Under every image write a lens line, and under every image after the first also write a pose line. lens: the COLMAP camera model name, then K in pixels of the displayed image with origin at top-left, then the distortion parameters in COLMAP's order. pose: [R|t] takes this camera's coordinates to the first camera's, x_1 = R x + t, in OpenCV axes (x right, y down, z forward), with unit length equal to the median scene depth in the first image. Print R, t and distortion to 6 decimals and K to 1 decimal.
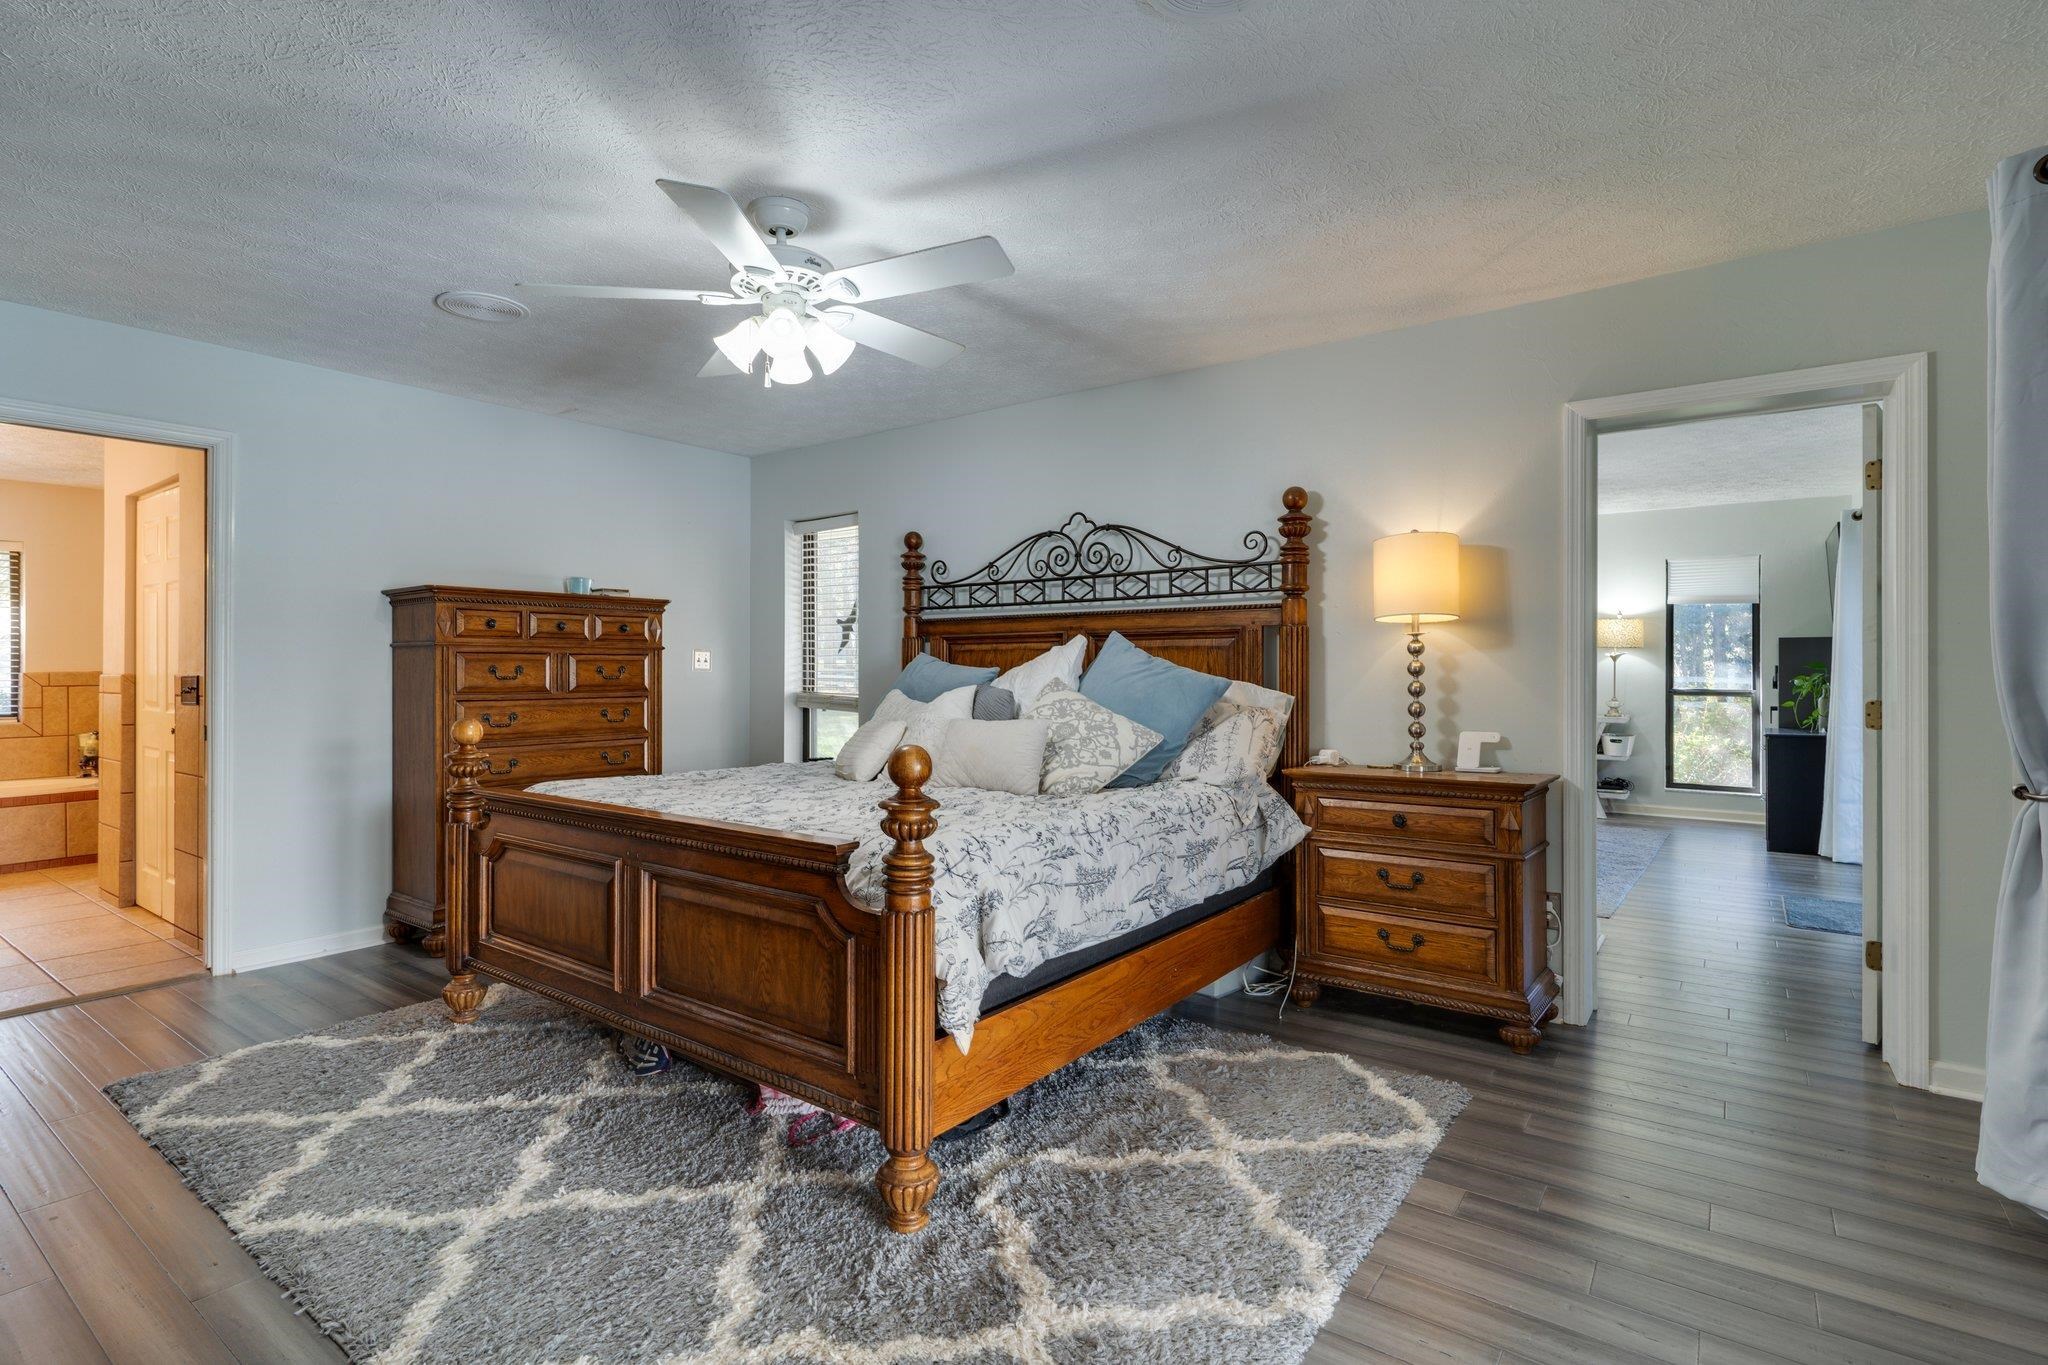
lens RADIAL K [[984.6, 0, 1015.9], [0, 984.6, 665.6], [0, 0, 1]] dist [-0.001514, -0.000495]
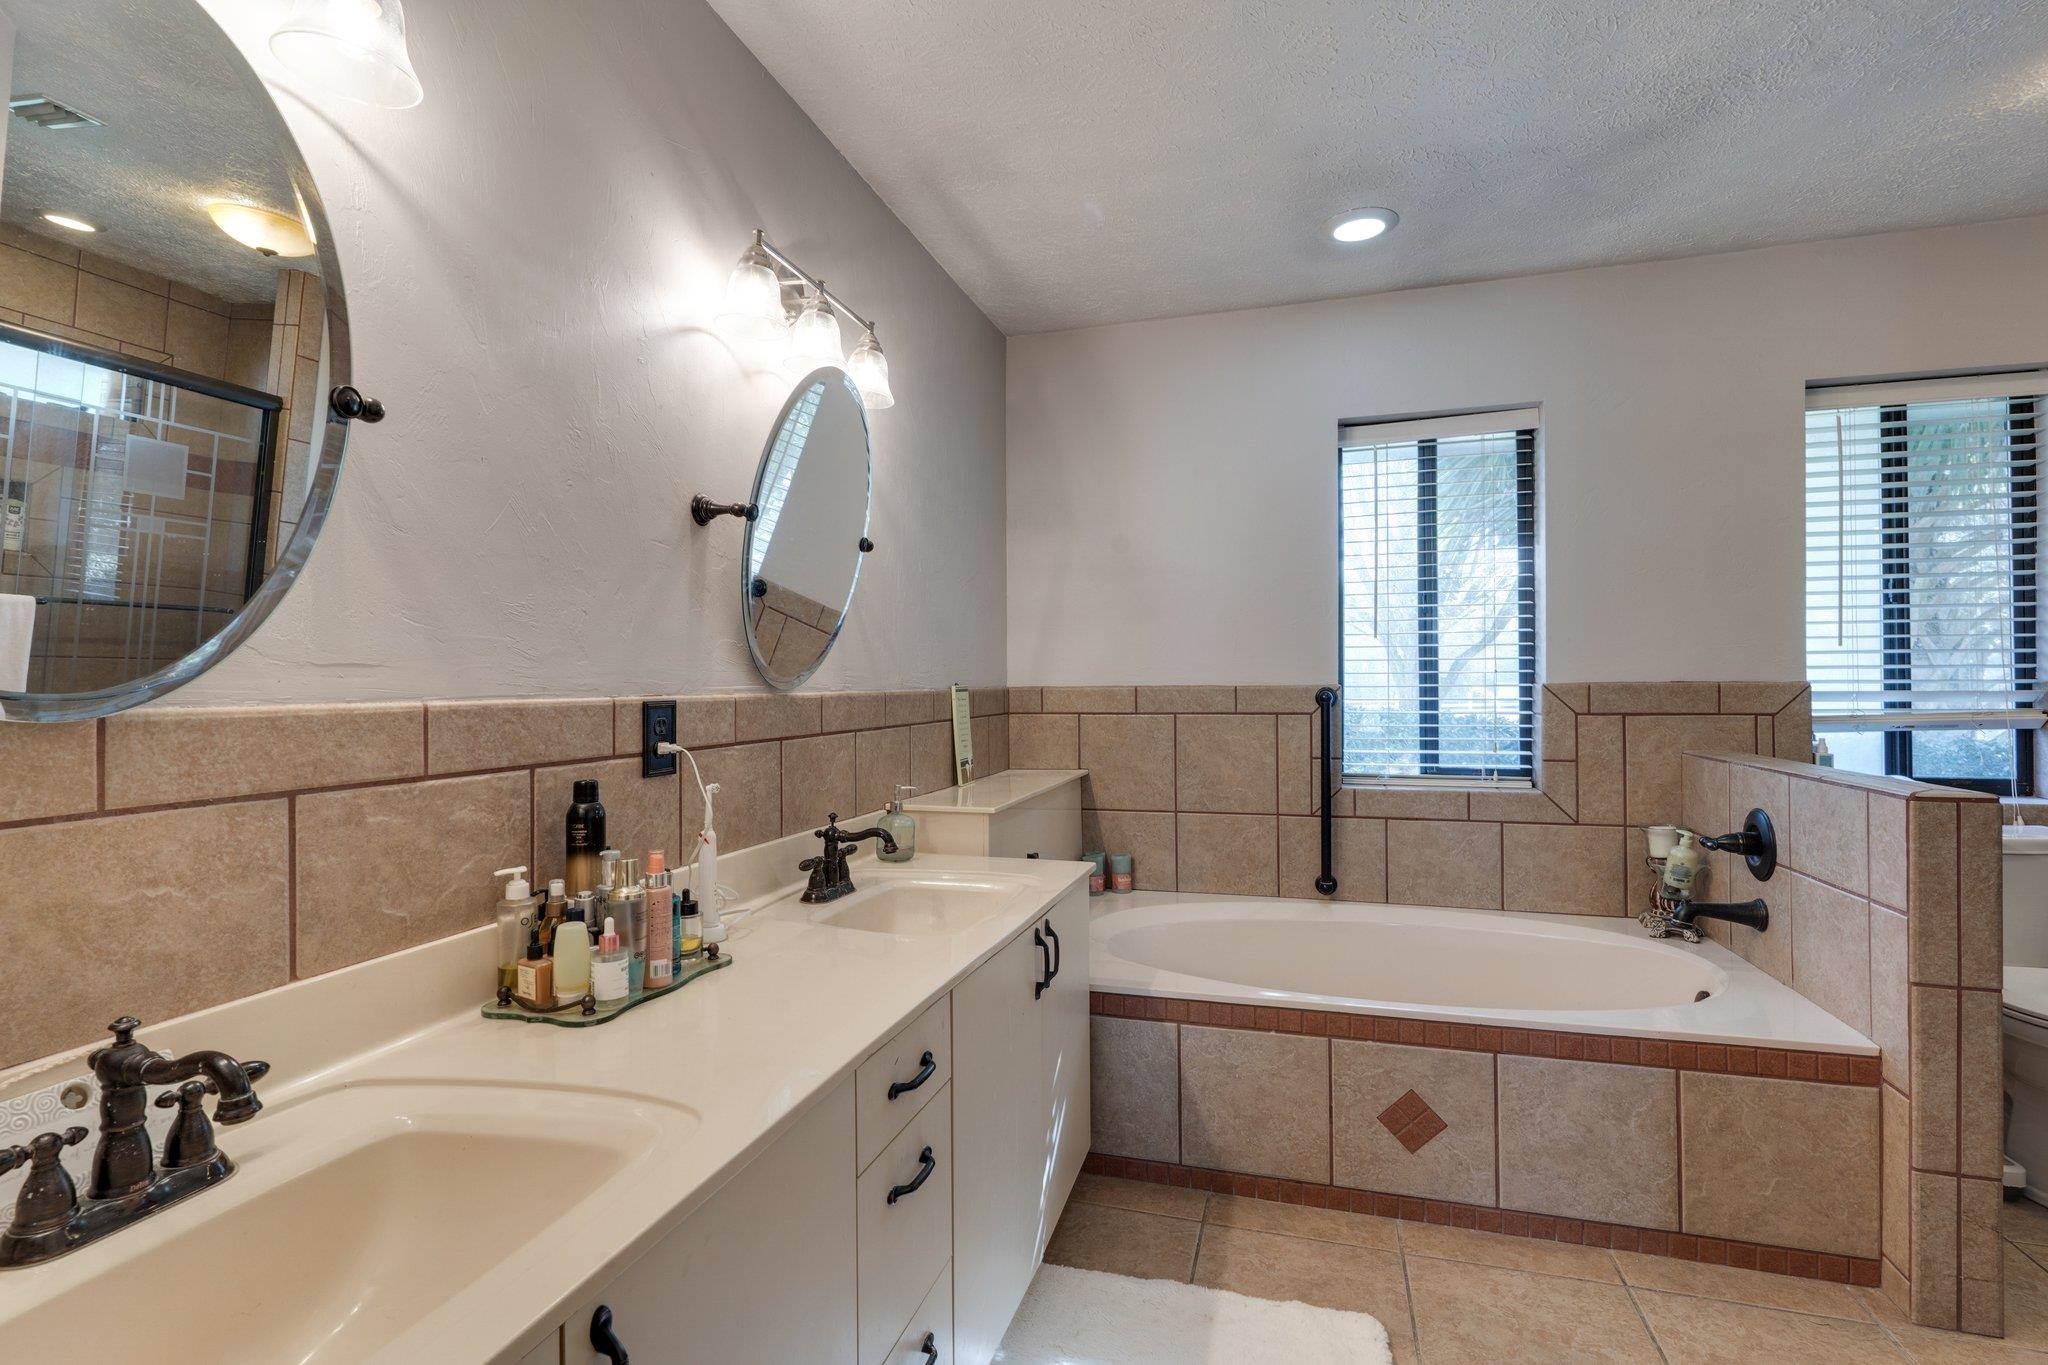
lens RADIAL K [[984.6, 0, 1017.5], [0, 984.6, 679.7], [0, 0, 1]] dist [-0.001514, -0.000495]
pose [[0.335715, -0.004077, -0.941955, -0.650568], [0.006333, 0.999978, -0.002071, 0.004718], [0.941942, -0.005270, 0.335734, 0.605597]]
